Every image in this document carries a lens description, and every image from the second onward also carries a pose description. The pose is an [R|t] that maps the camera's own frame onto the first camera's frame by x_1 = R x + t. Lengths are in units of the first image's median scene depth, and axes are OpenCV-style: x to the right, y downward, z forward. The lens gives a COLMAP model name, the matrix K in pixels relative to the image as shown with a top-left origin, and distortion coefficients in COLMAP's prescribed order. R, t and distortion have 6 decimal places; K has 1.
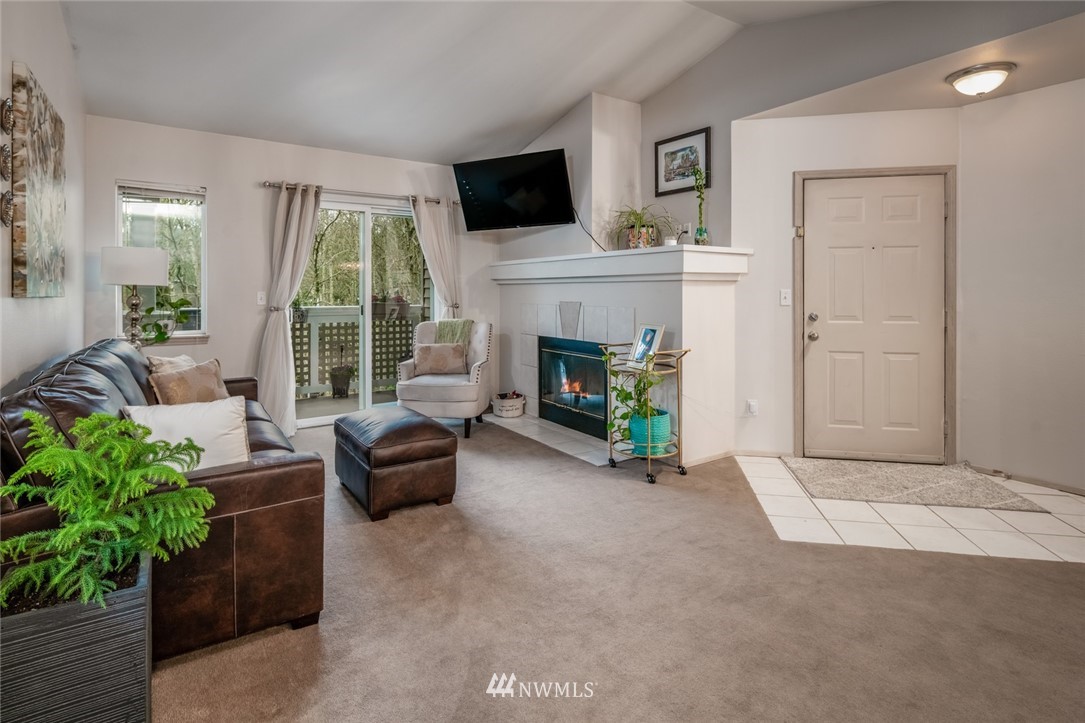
lens RADIAL K [[536.4, 0, 531.8], [0, 536.4, 291.3], [0, 0, 1]] dist [0.005443, -0.006134]
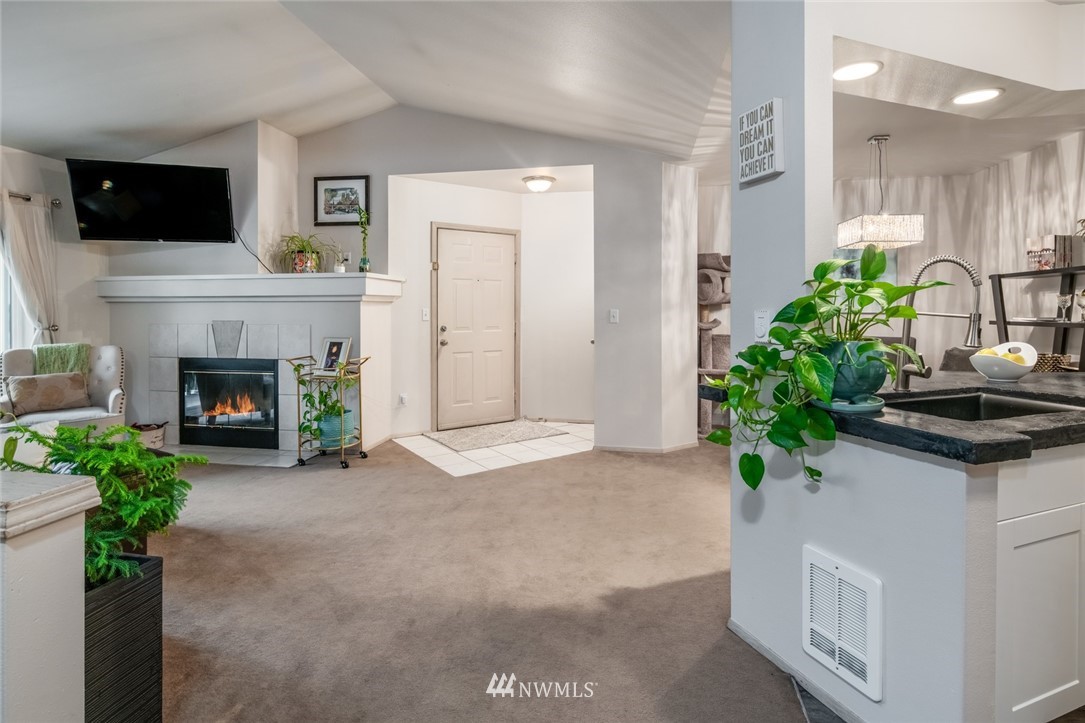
lens RADIAL K [[536.4, 0, 521.6], [0, 536.4, 311.1], [0, 0, 1]] dist [0.005443, -0.006134]
pose [[0.714976, -0.003521, 0.699140, -0.275057], [0.002066, 0.999994, 0.002923, -0.000146], [-0.699145, -0.000646, 0.714979, -0.117361]]
